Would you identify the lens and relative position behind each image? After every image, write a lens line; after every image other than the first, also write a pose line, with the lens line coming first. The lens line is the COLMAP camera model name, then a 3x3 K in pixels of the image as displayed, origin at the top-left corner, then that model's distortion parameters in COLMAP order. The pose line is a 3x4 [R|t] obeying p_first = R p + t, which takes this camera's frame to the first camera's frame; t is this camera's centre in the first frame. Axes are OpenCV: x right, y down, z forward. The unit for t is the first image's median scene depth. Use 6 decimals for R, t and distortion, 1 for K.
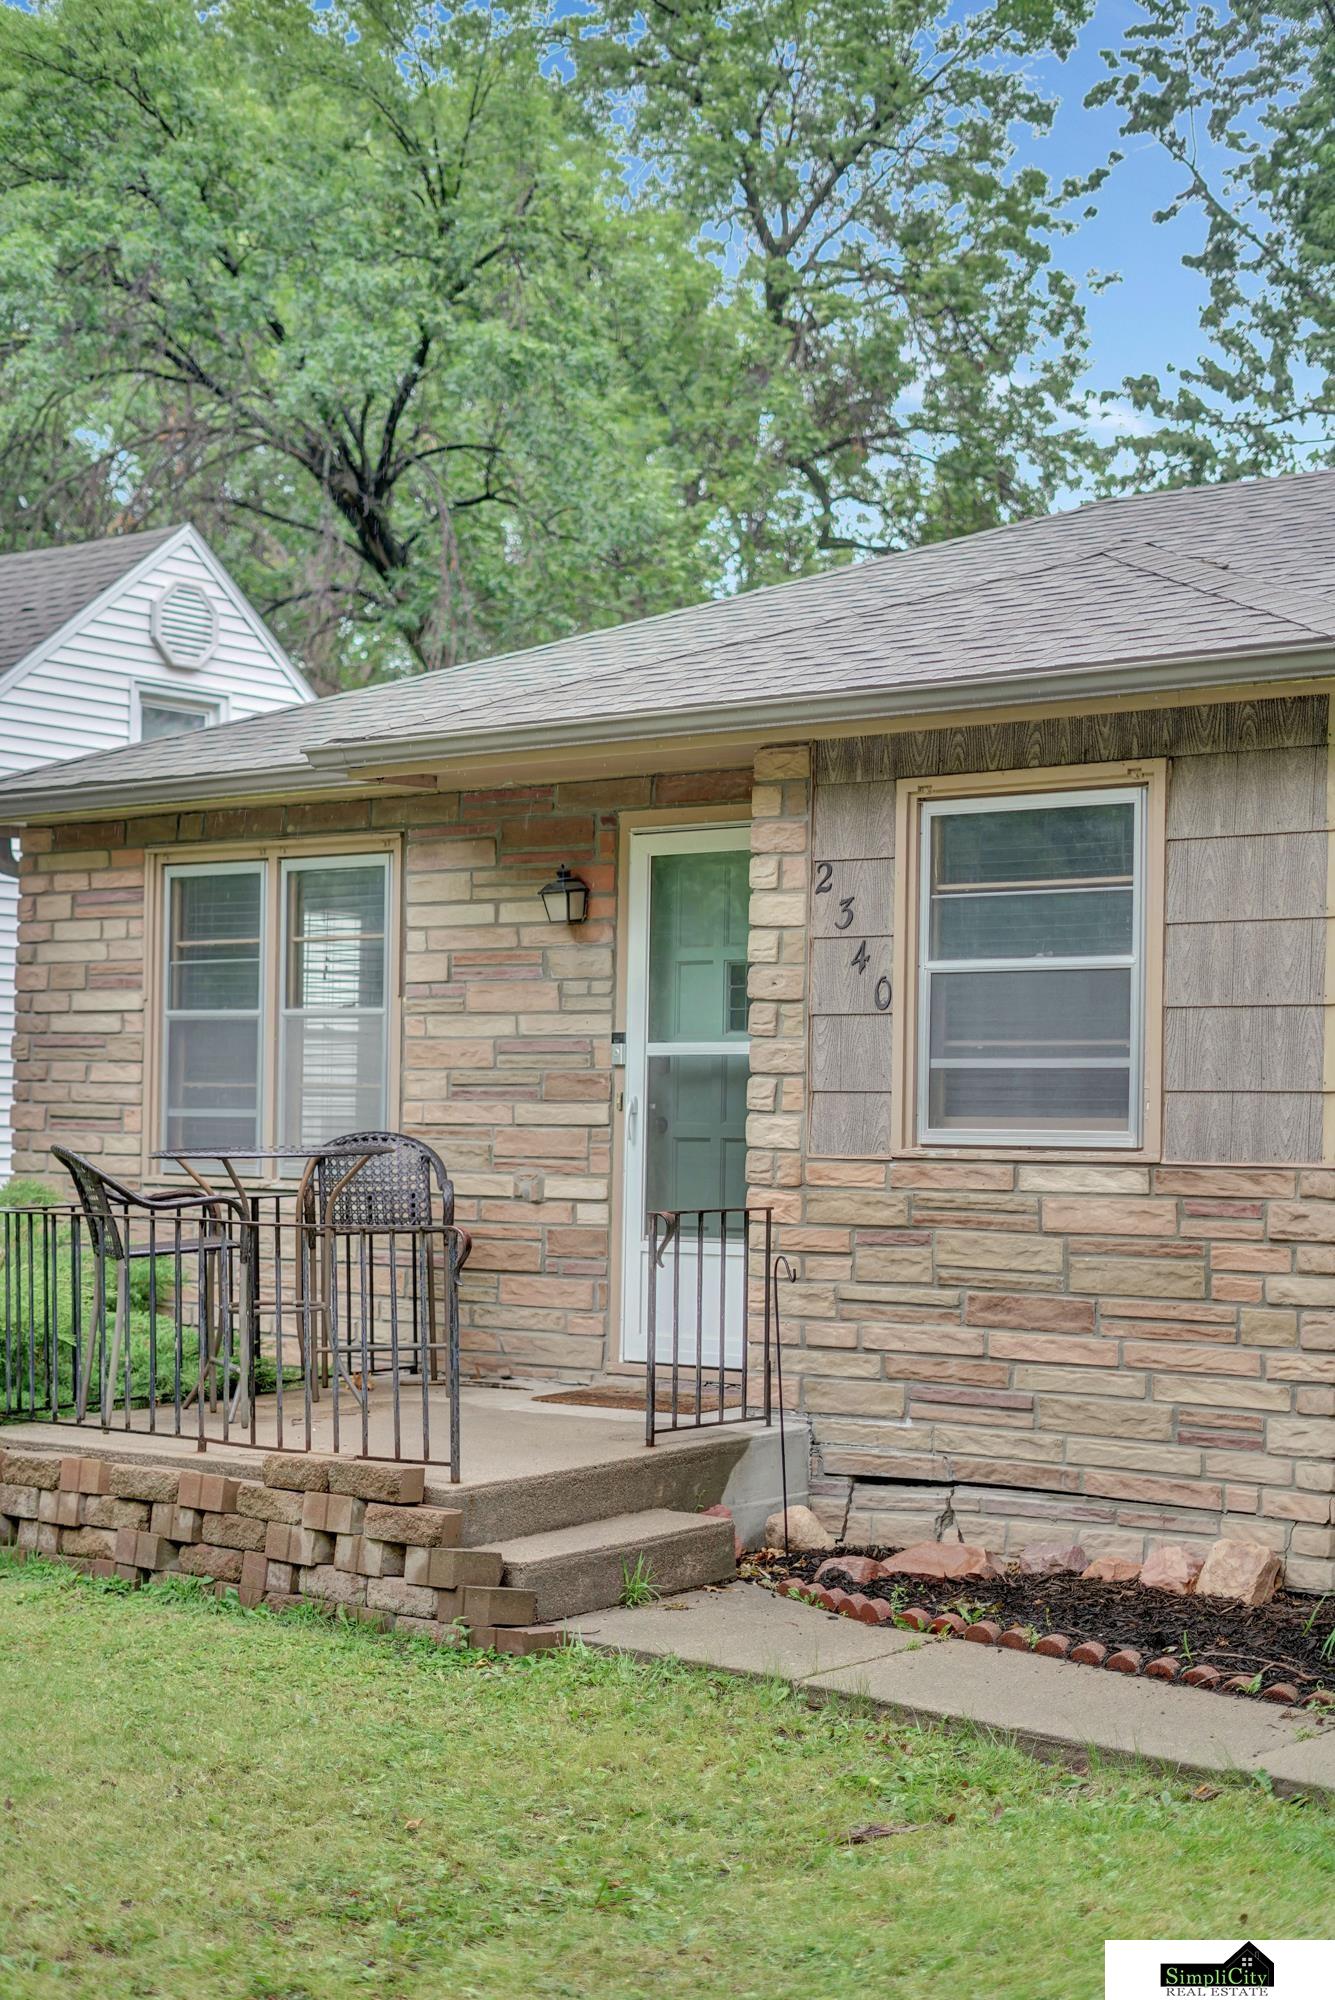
lens RADIAL K [[3010.9, 0, 673.0], [0, 3010.9, 1079.1], [0, 0, 1]] dist [-0.007290, -0.008749]
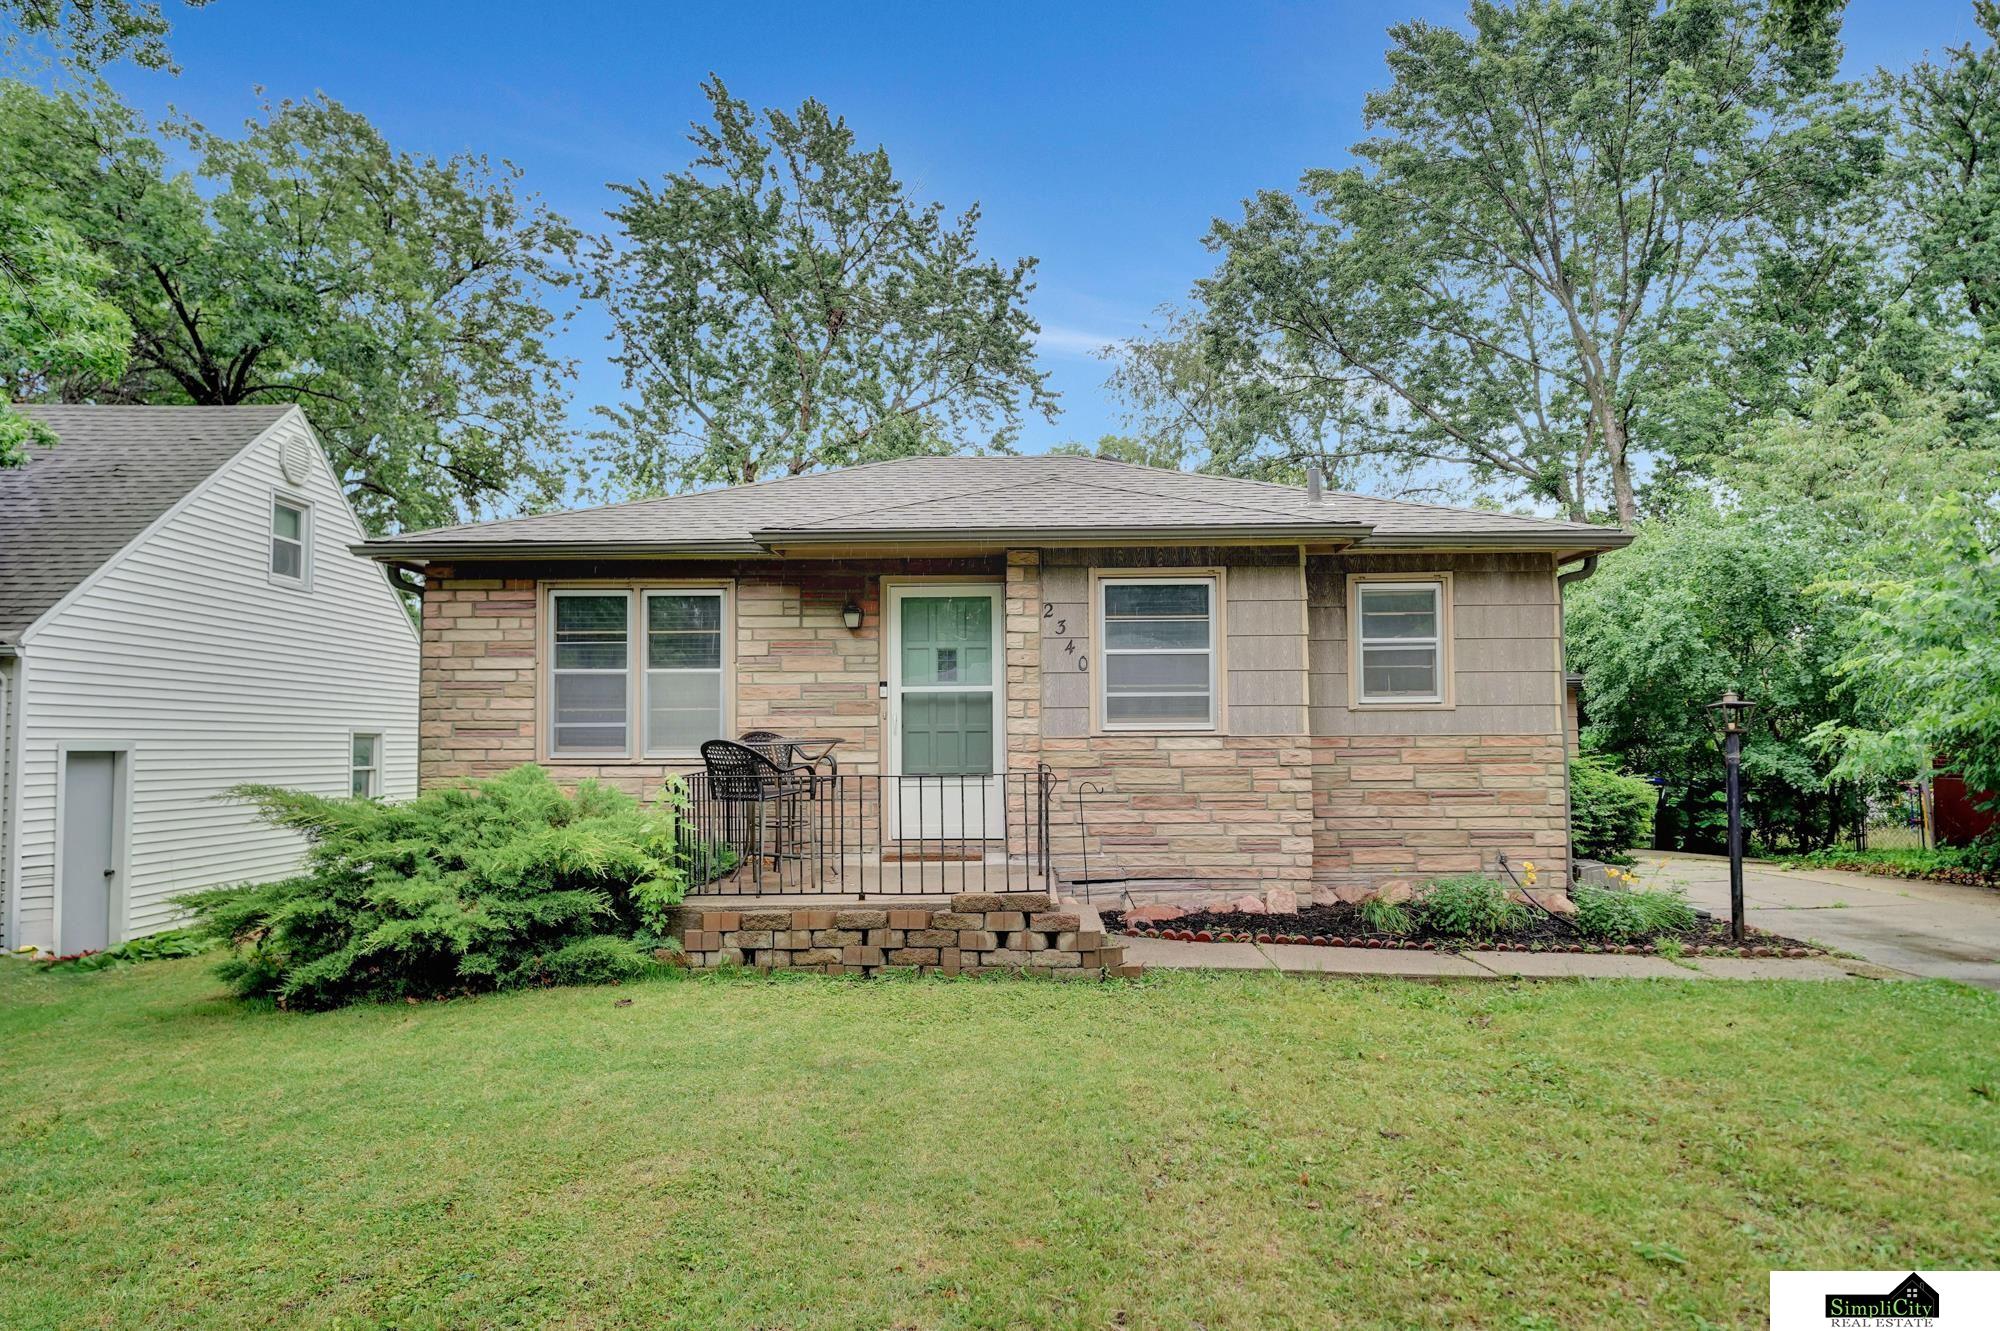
lens RADIAL K [[1179.1, 0, 1006.9], [0, 1179.1, 697.4], [0, 0, 1]] dist [-0.001368, -0.000417]
pose [[0.777030, 0.002168, 0.629459, -0.499727], [0.008422, 0.999869, -0.013840, 0.007990], [-0.629407, 0.016056, 0.776910, 0.339803]]
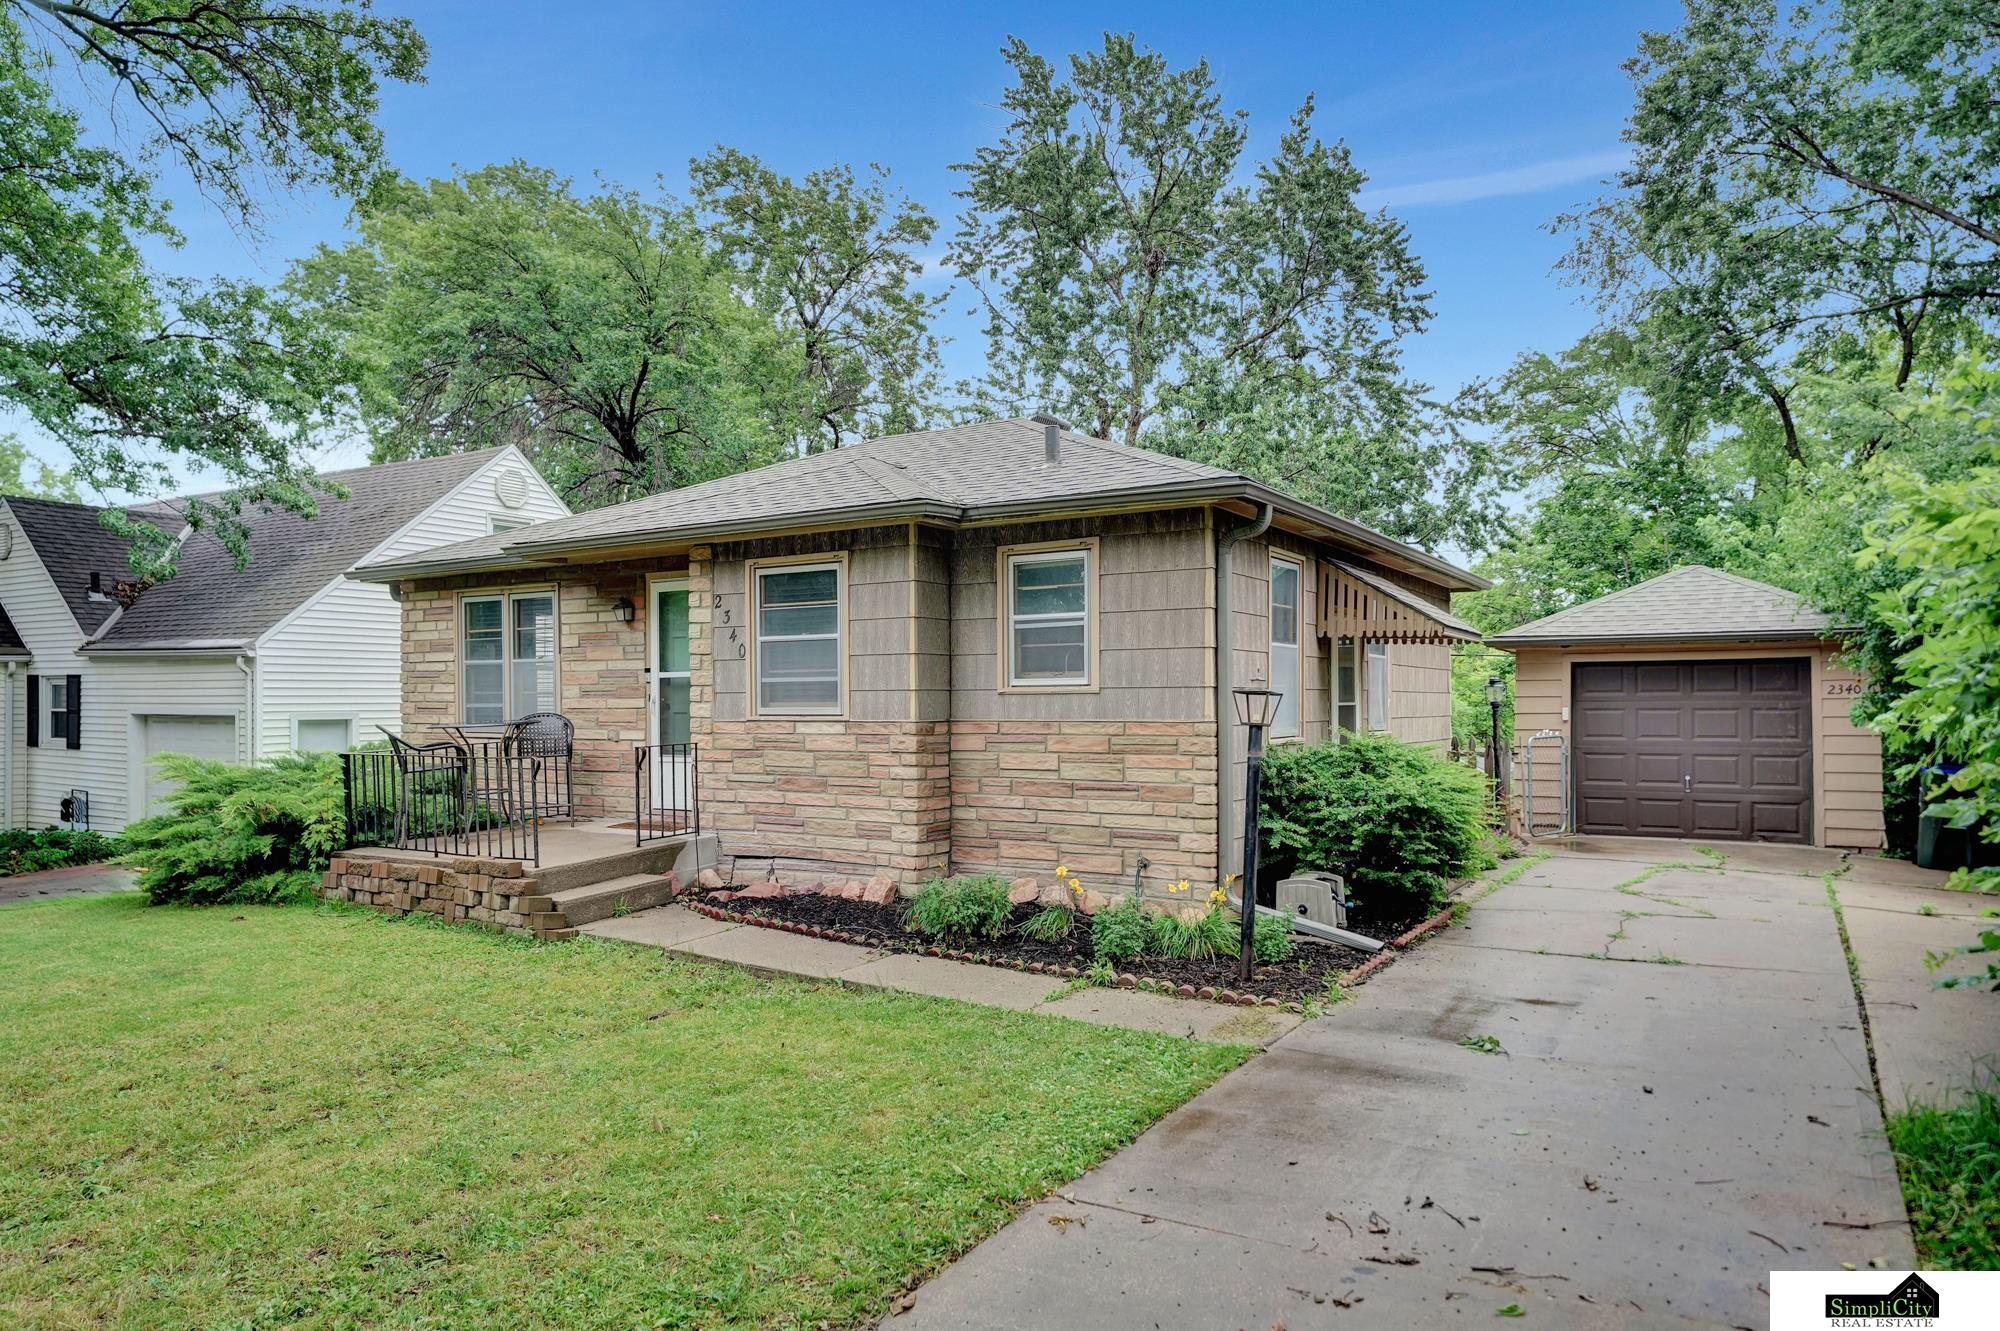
lens RADIAL K [[1265.3, 0, 998.5], [0, 1265.3, 697.4], [0, 0, 1]] dist [0.000676, -0.000668]
pose [[0.990696, -0.024071, 0.133948, 0.128674], [0.021476, 0.999553, 0.020786, -0.007768], [-0.134389, -0.017716, 0.990770, -0.007627]]
